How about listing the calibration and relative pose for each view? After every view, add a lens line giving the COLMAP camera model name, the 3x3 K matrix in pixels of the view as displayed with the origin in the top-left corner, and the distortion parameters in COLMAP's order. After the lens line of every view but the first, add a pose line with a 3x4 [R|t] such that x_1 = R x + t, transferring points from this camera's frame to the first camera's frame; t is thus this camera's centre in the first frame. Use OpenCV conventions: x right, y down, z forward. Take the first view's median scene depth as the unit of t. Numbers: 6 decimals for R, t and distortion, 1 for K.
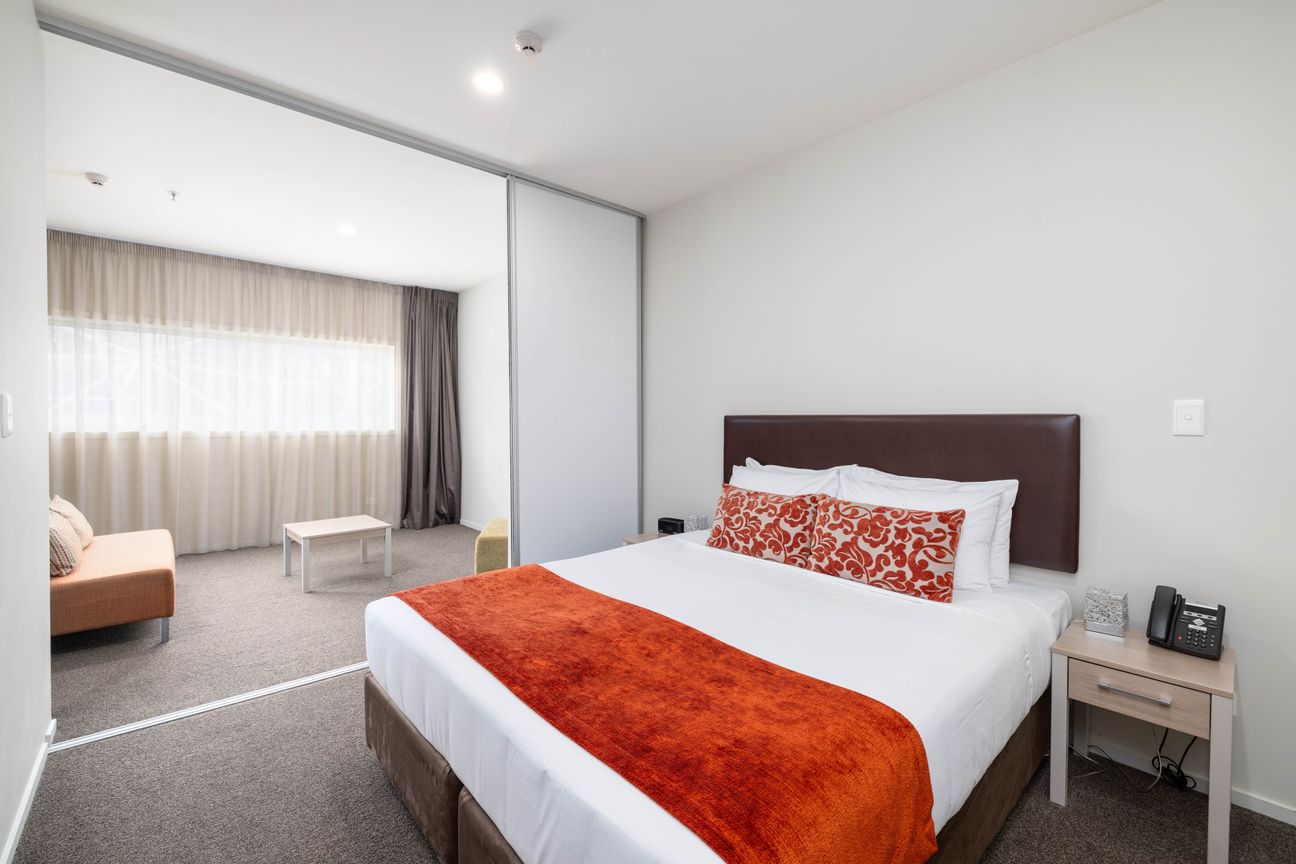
lens RADIAL K [[543.0, 0, 648.5], [0, 543.0, 431.8], [0, 0, 1]] dist [0.000060, -0.000284]
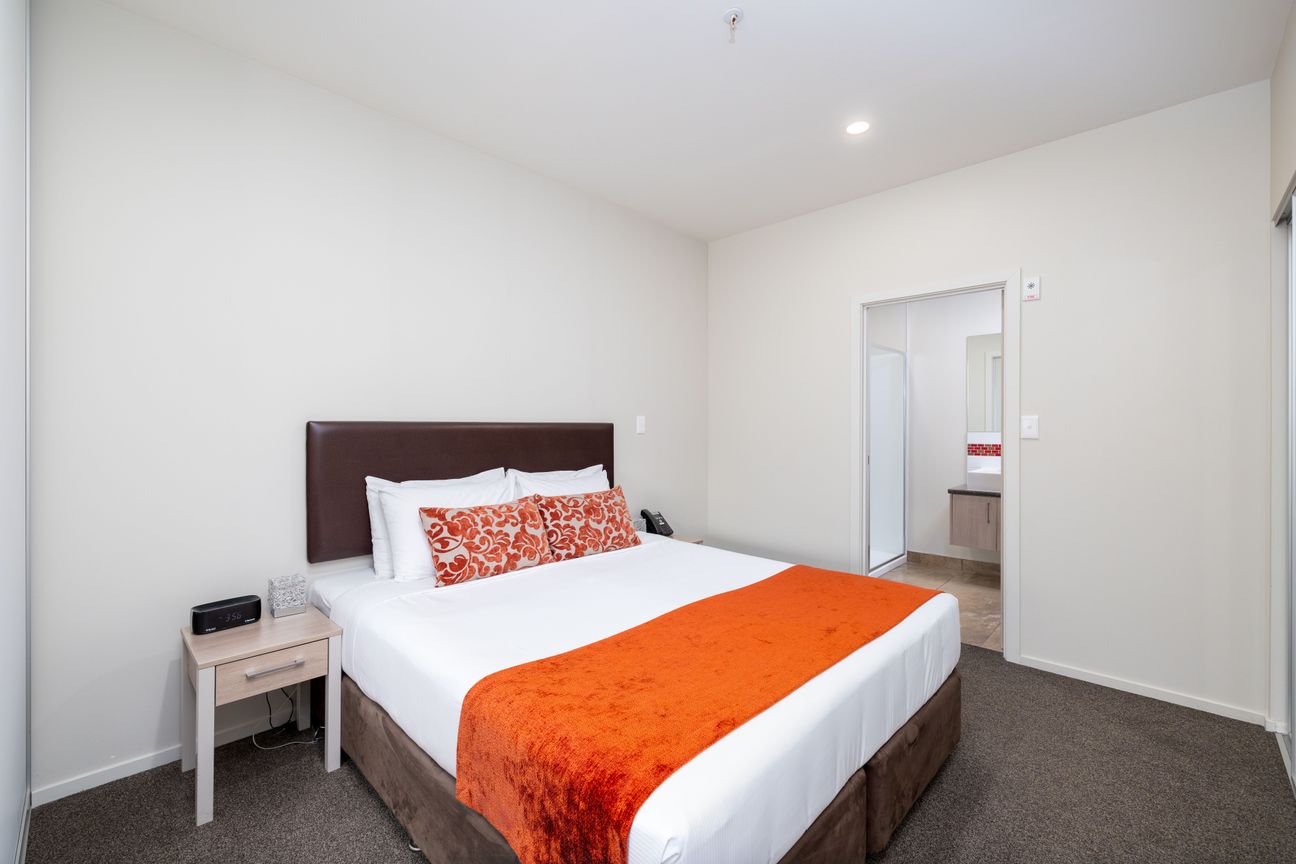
lens RADIAL K [[543.0, 0, 648.1], [0, 543.0, 426.6], [0, 0, 1]] dist [0.000060, -0.000284]
pose [[-0.077841, -0.003310, 0.996960, -0.757590], [0.019559, 0.999797, 0.004846, -0.022859], [-0.996774, 0.019877, -0.077761, 0.818001]]
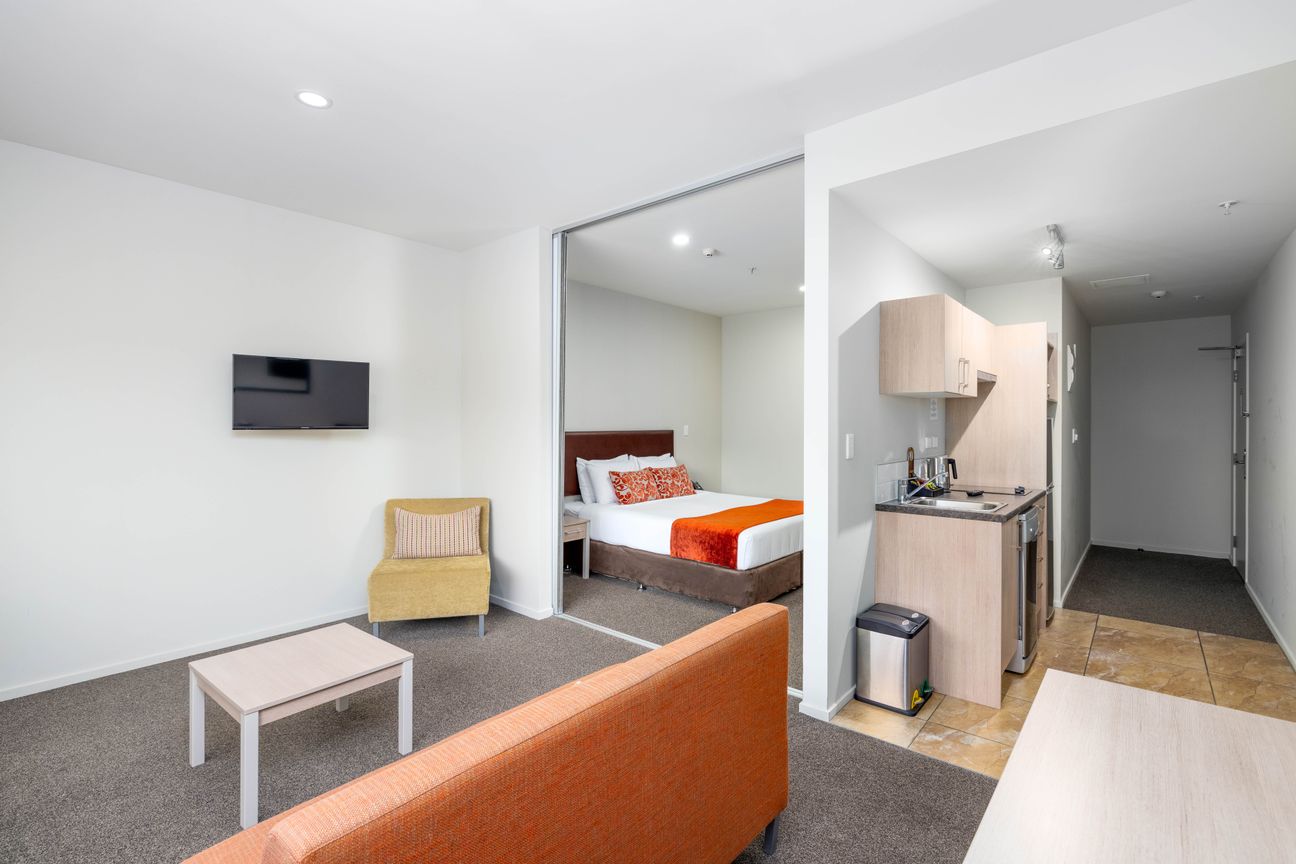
lens RADIAL K [[581.0, 0, 648.2], [0, 581.0, 427.6], [0, 0, 1]] dist [0.001054, 0.000045]
pose [[-0.135470, -0.015450, 0.990661, -1.945156], [0.017204, 0.999691, 0.017944, -0.086382], [-0.990632, 0.019474, -0.135163, 1.264766]]
